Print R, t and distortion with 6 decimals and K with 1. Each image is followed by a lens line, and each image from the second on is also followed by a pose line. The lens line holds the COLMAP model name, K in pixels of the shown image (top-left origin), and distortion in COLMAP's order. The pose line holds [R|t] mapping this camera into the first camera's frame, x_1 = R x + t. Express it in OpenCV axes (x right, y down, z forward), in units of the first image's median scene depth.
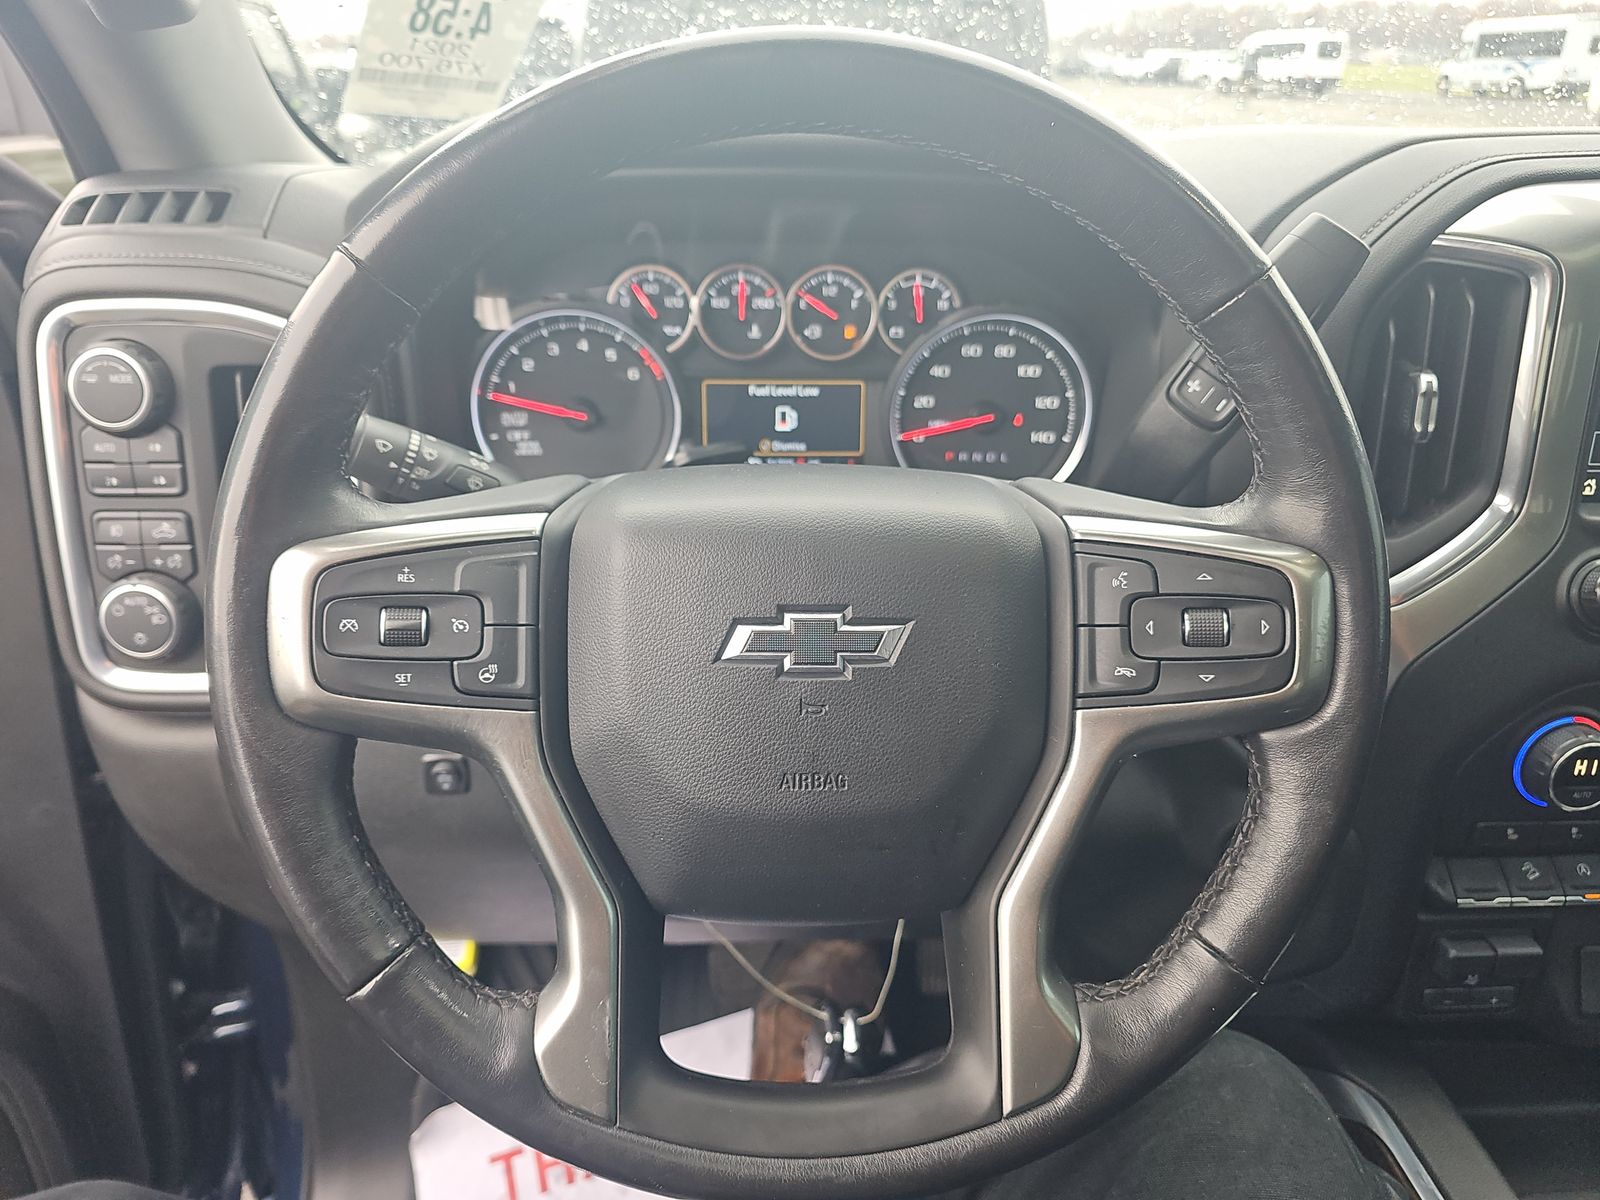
lens RADIAL K [[1065.3, 0, 802.2], [0, 1065.3, 592.8], [0, 0, 1]] dist [0.054055, -0.055387]
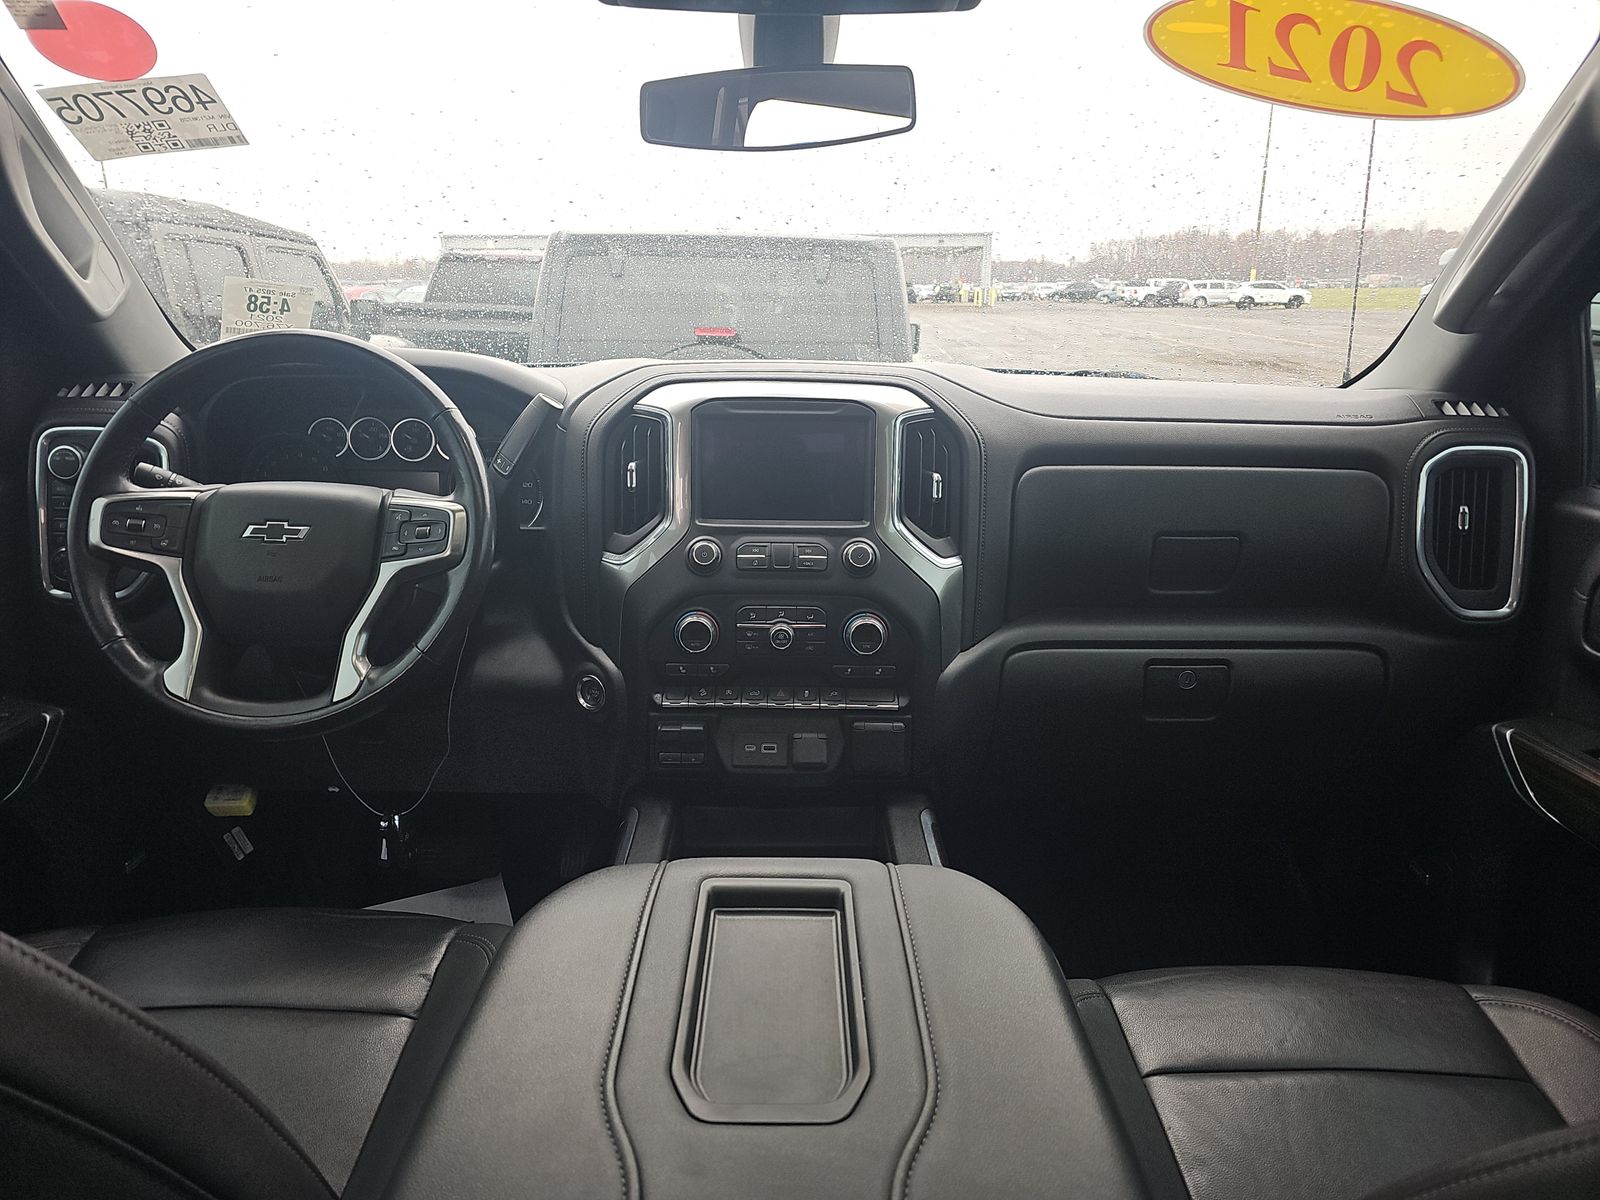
lens RADIAL K [[1065.3, 0, 802.2], [0, 1065.3, 592.8], [0, 0, 1]] dist [0.054055, -0.055387]
pose [[0.999191, 0.009764, -0.039013, 1.043153], [-0.016567, 0.983879, -0.178067, 0.474464], [0.036646, 0.178569, 0.983245, -1.184047]]
